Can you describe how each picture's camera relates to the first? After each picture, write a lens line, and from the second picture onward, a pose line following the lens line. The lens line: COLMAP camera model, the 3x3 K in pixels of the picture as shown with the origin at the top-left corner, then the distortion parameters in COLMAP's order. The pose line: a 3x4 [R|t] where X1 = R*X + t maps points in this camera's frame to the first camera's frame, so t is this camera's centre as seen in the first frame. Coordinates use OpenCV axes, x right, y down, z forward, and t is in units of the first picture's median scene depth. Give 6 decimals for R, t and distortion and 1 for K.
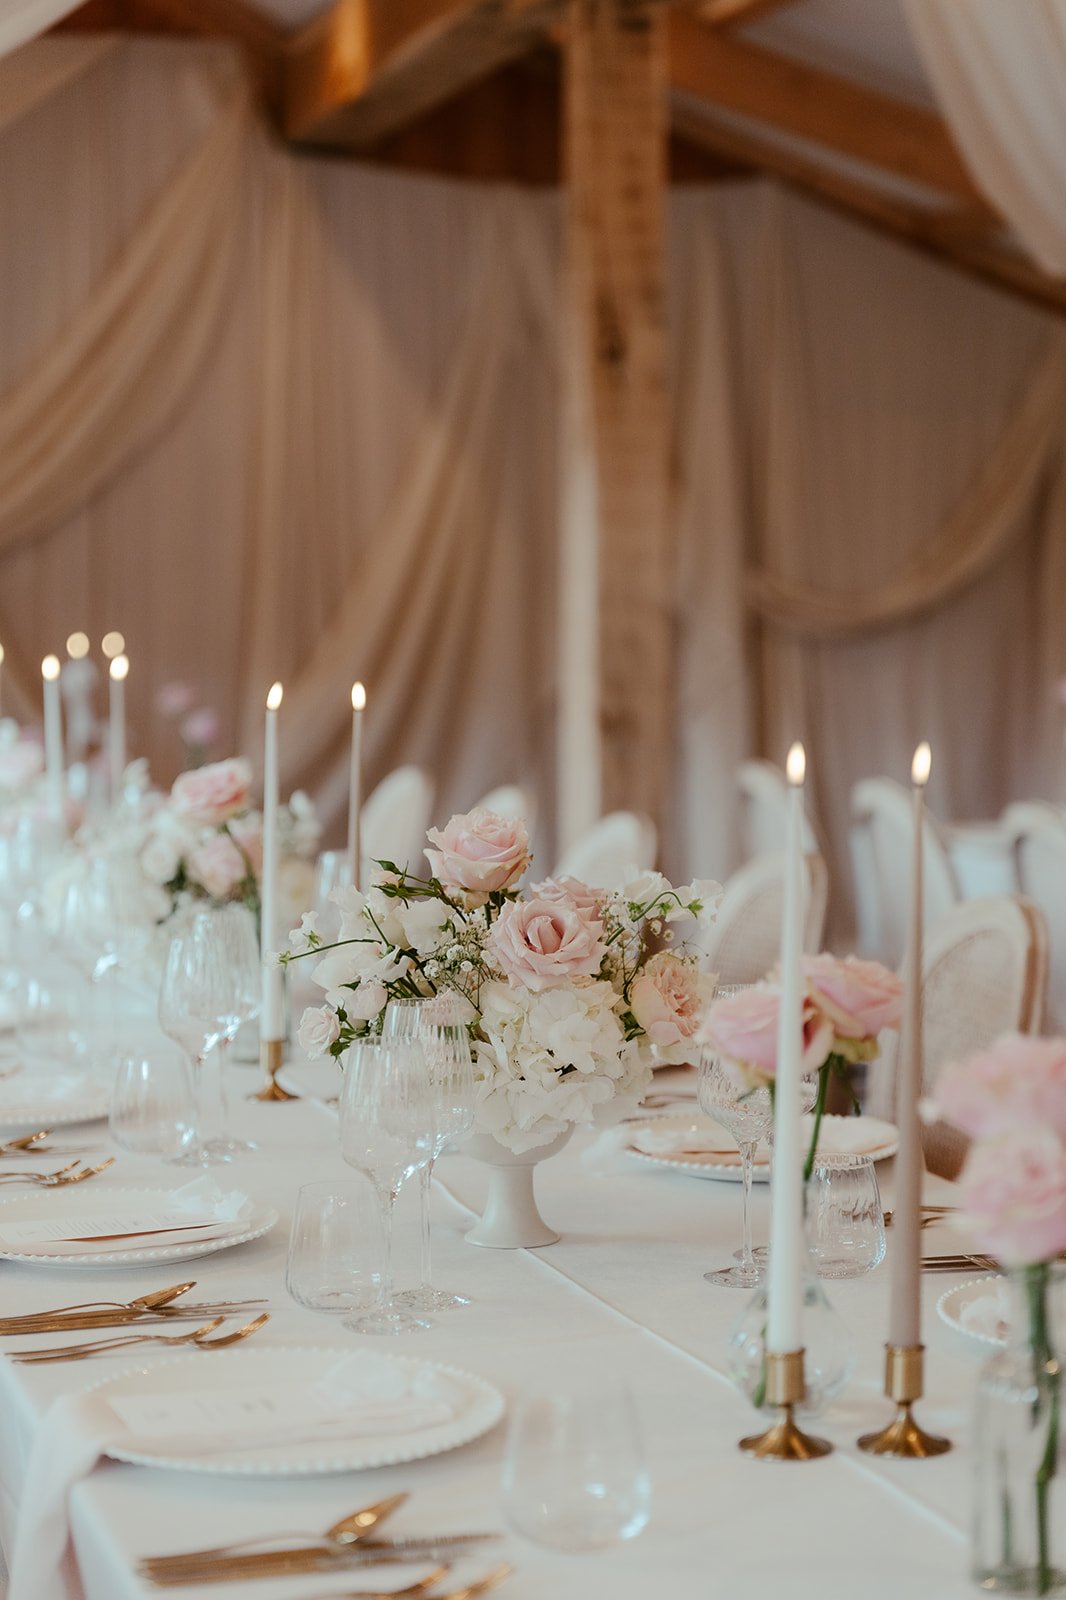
lens RADIAL K [[3394.7, 0, 533.0], [0, 3394.7, 800.0], [0, 0, 1]] dist [0.009175, -0.027435]
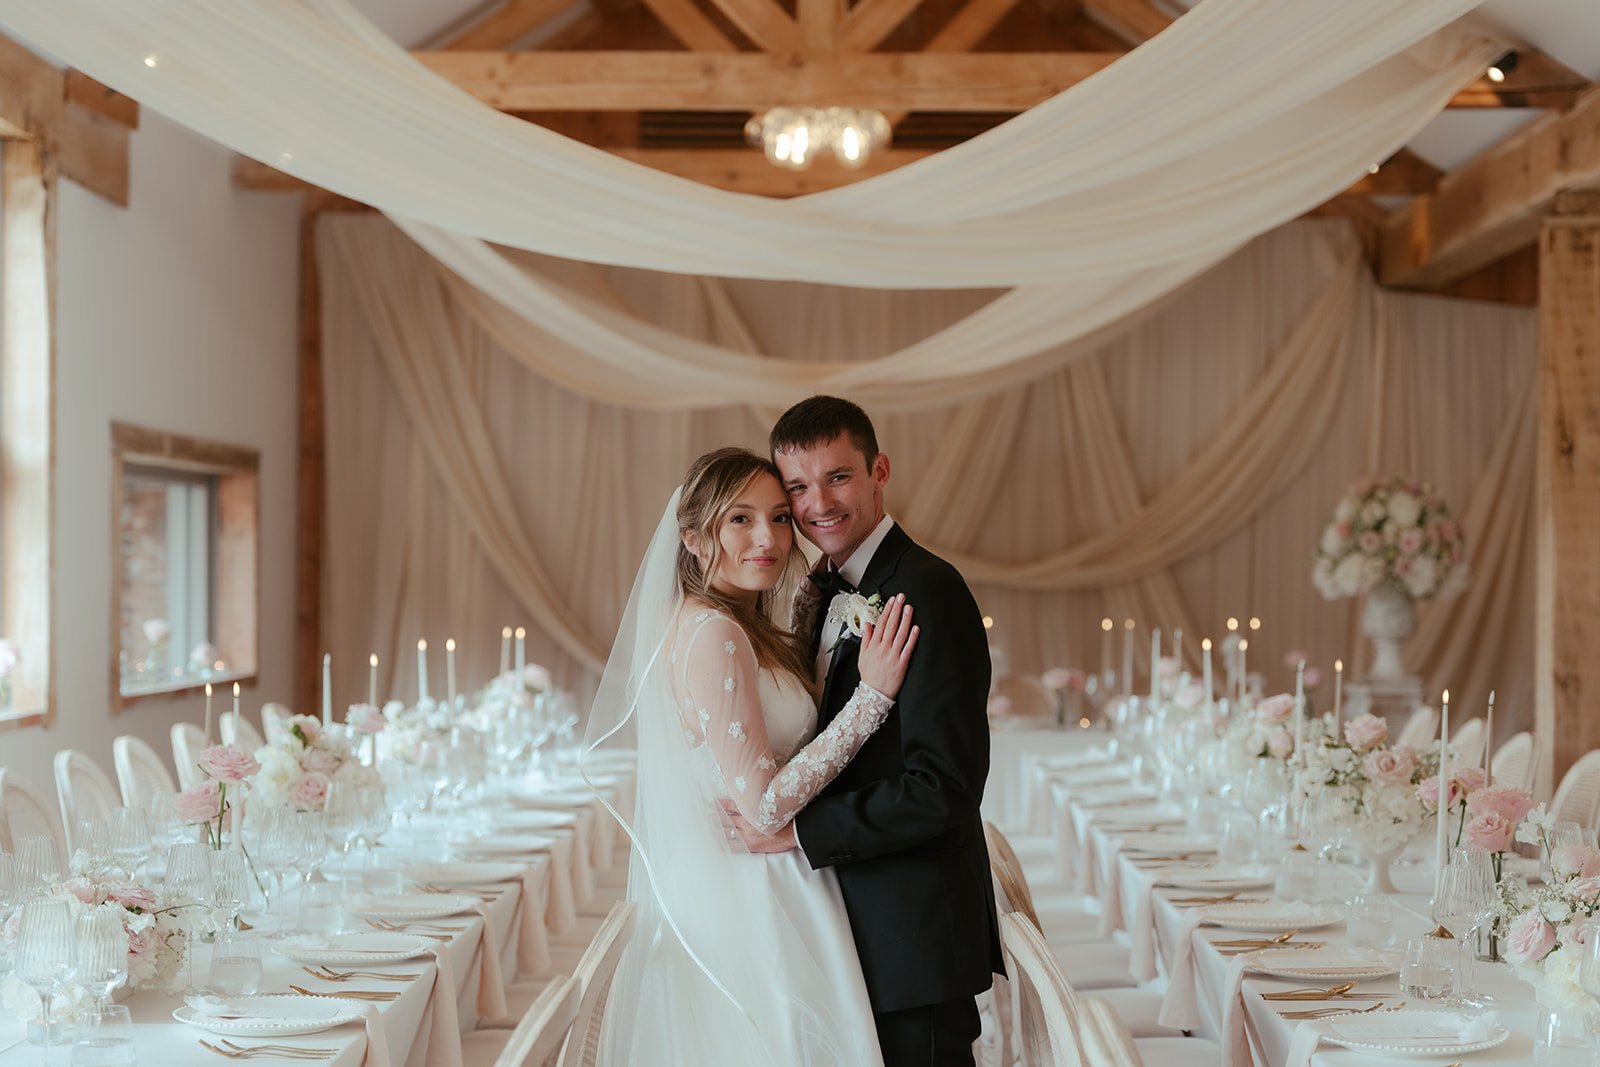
lens RADIAL K [[3508.4, 0, 770.2], [0, 3508.4, 491.5], [0, 0, 1]] dist [0.070490, 0.678268]
pose [[0.961622, 0.005478, -0.274322, 0.197710], [-0.025212, 0.997335, -0.068464, 0.019902], [0.273216, 0.072752, 0.959198, -1.171005]]
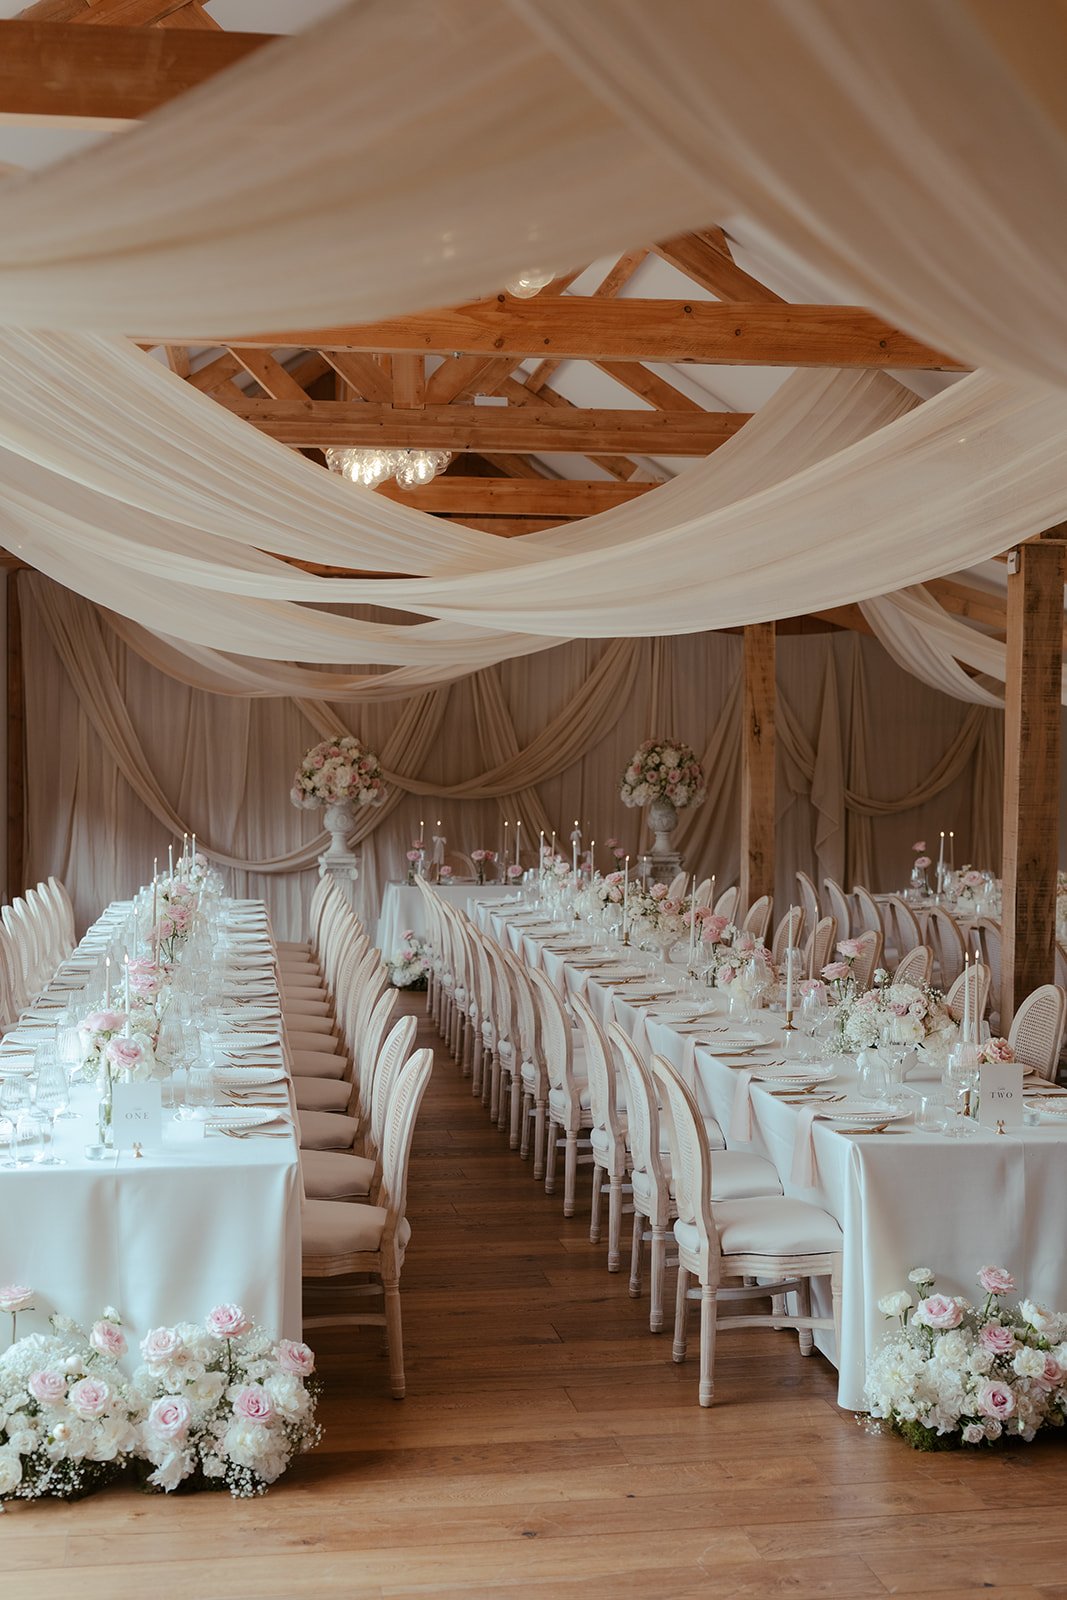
lens RADIAL K [[3394.7, 0, 533.5], [0, 3394.7, 800.0], [0, 0, 1]] dist [0.009175, -0.027435]
pose [[0.990994, 0.015802, -0.132967, 0.376814], [-0.018538, 0.999641, -0.019364, -0.016747], [0.132614, 0.021655, 0.990931, -3.307330]]
